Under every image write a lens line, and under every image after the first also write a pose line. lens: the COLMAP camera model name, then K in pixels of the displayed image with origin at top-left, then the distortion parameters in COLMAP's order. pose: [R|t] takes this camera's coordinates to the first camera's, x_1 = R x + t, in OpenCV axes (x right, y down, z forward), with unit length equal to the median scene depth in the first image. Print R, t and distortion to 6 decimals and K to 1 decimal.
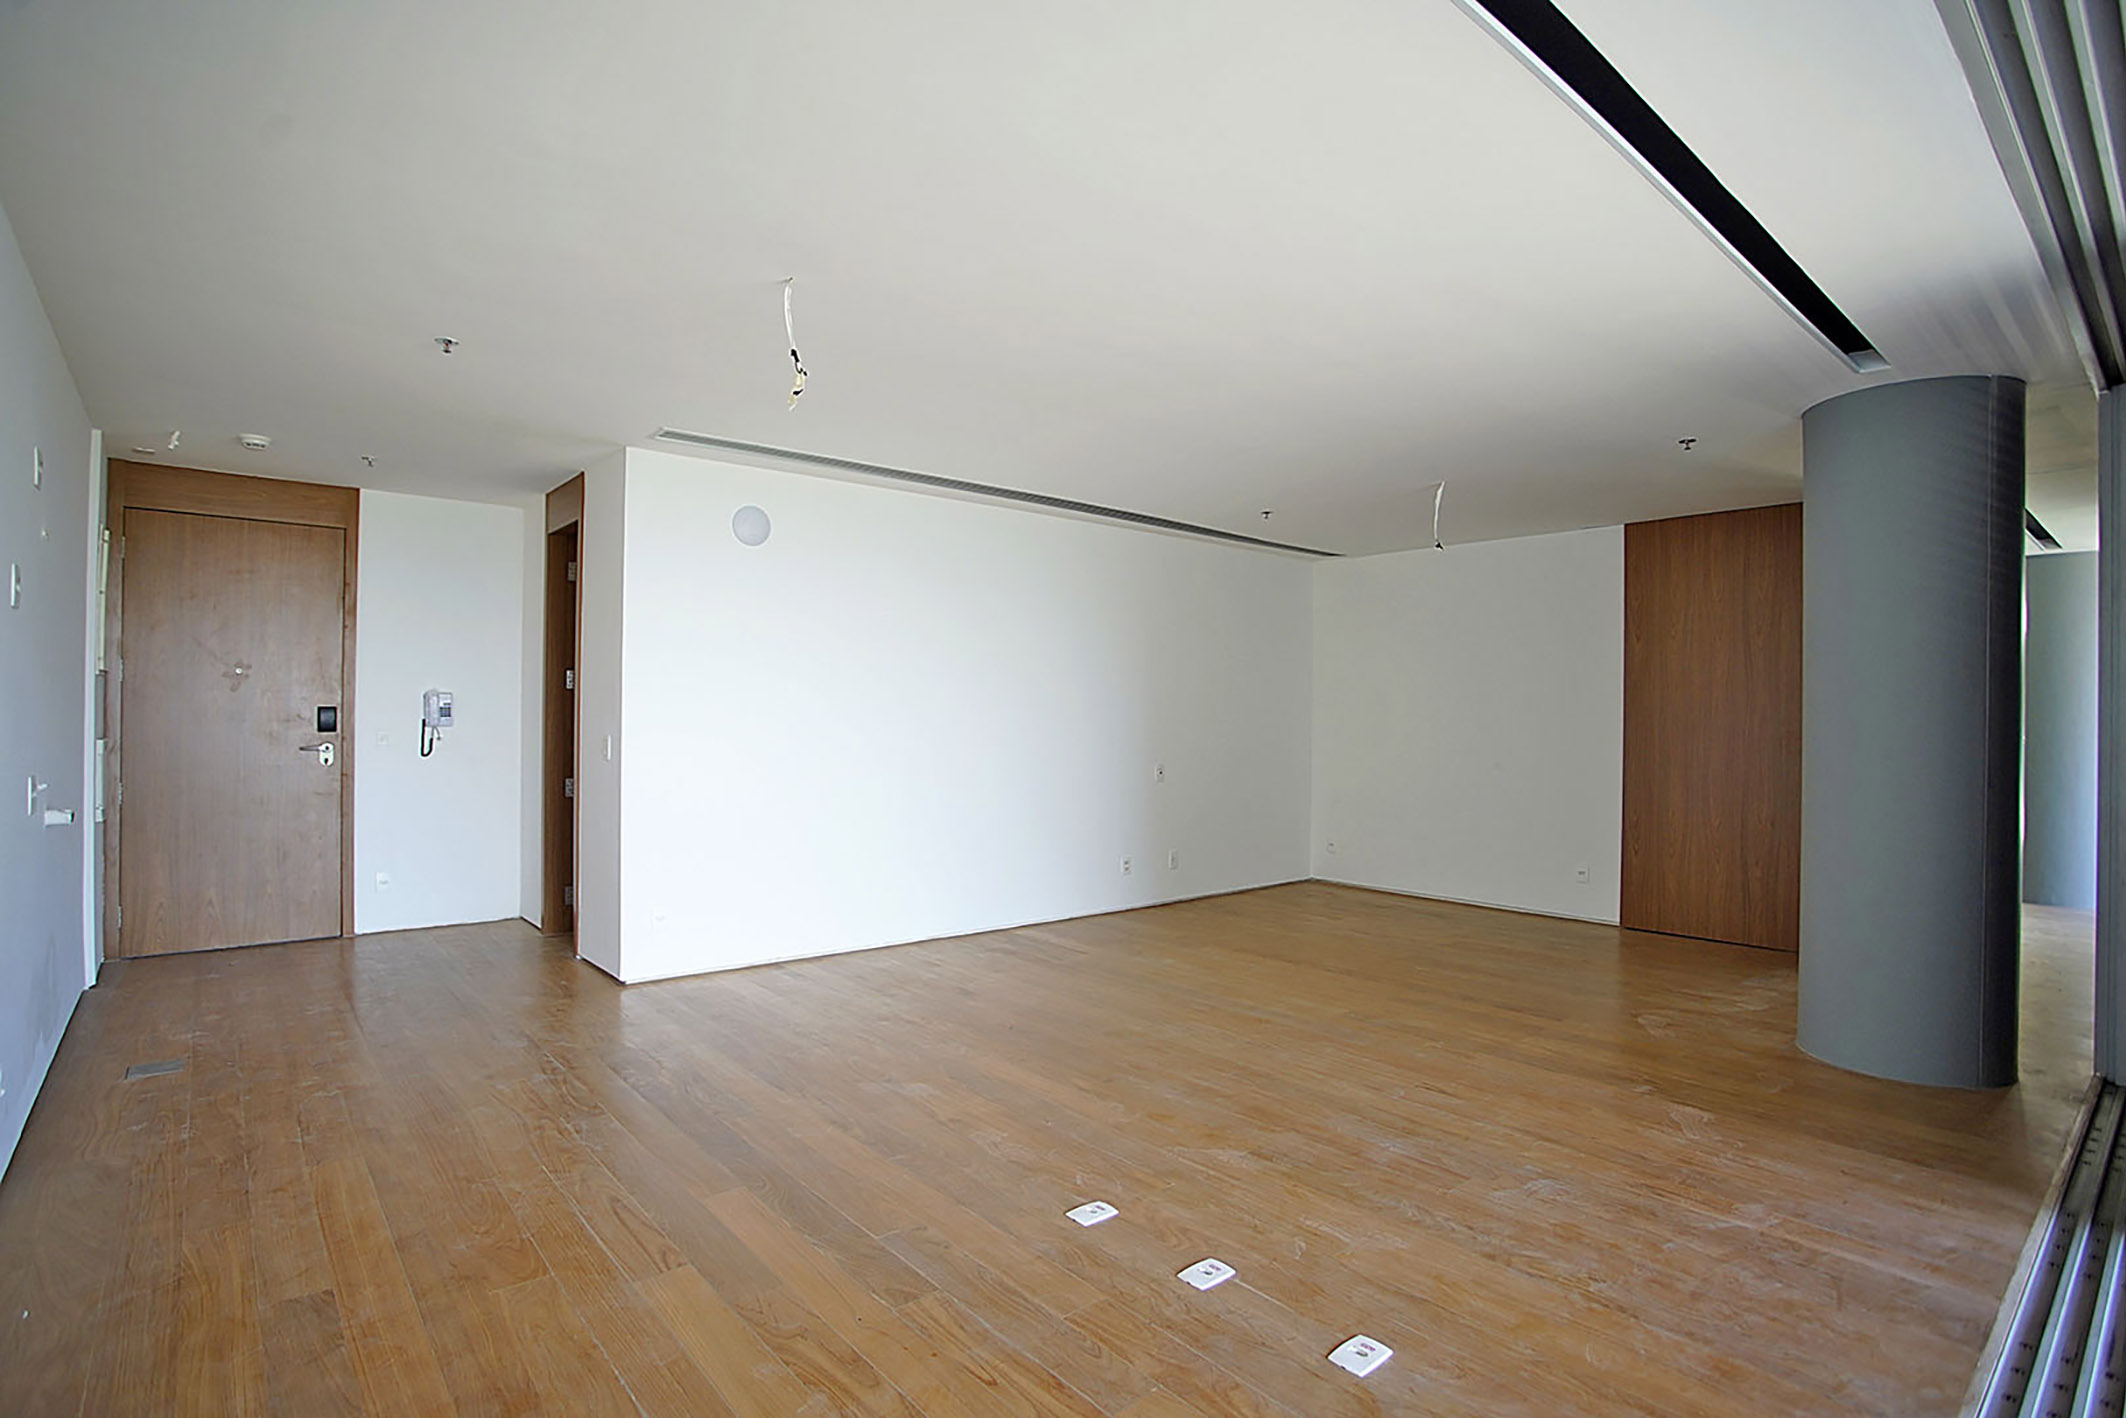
lens RADIAL K [[1045.6, 0, 1059.8], [0, 1045.6, 721.0], [0, 0, 1]] dist [-0.062732, 0.026775]
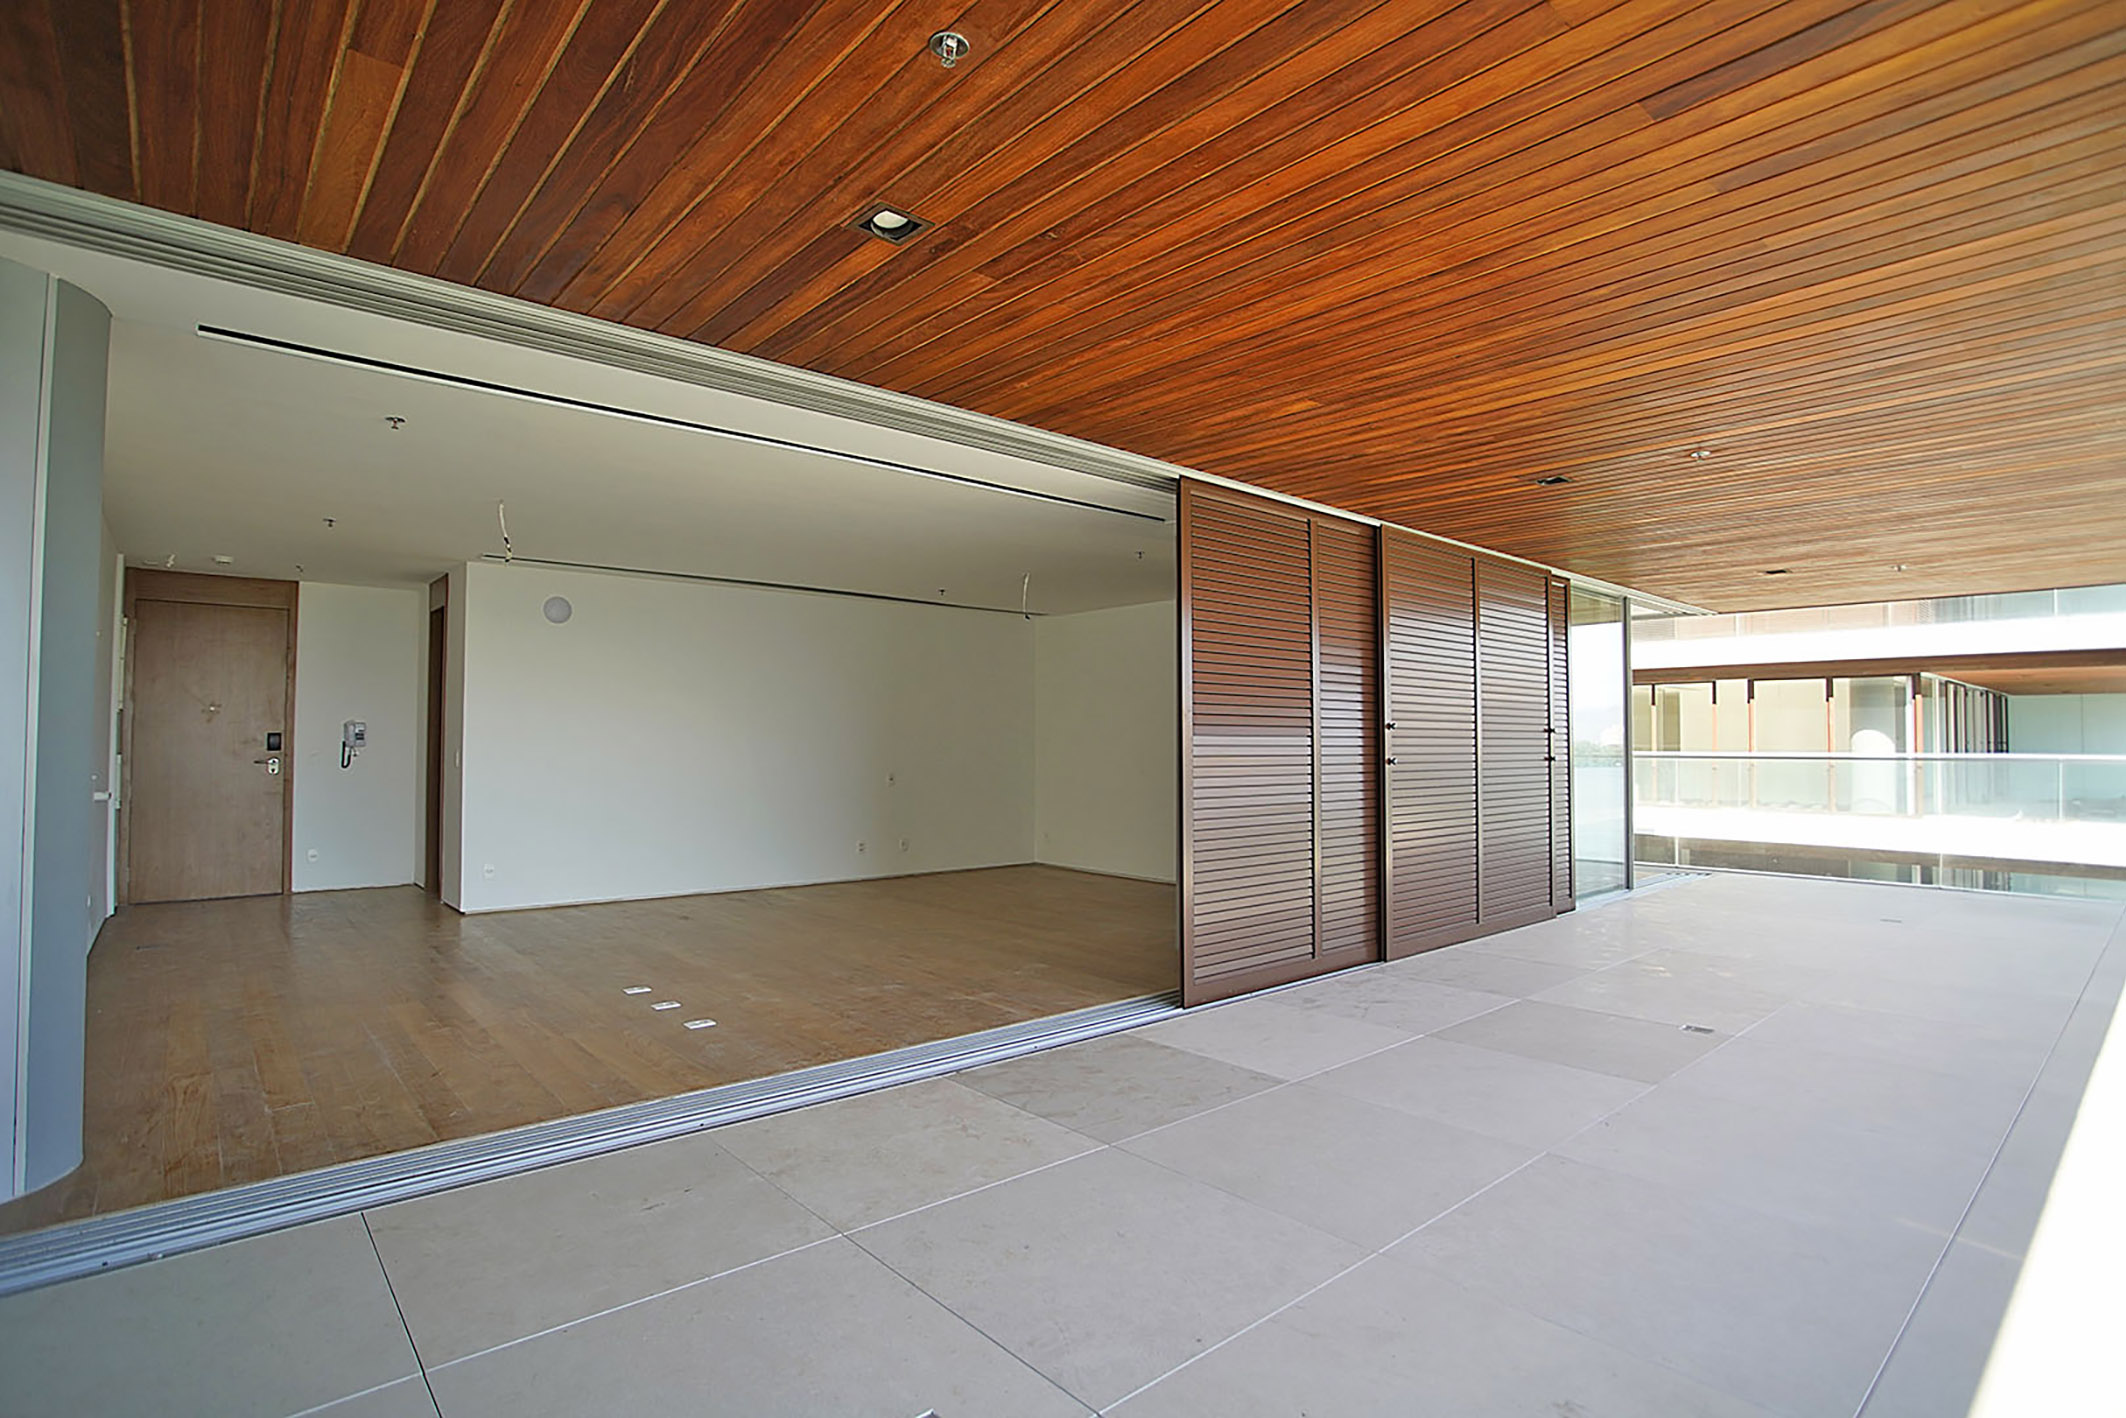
lens RADIAL K [[1045.6, 0, 1059.8], [0, 1045.6, 721.0], [0, 0, 1]] dist [-0.062732, 0.026775]
pose [[0.999955, -0.006061, 0.007335, 0.393396], [0.006248, 0.999651, -0.025652, 0.013193], [-0.007177, 0.025696, 0.999644, -0.459475]]
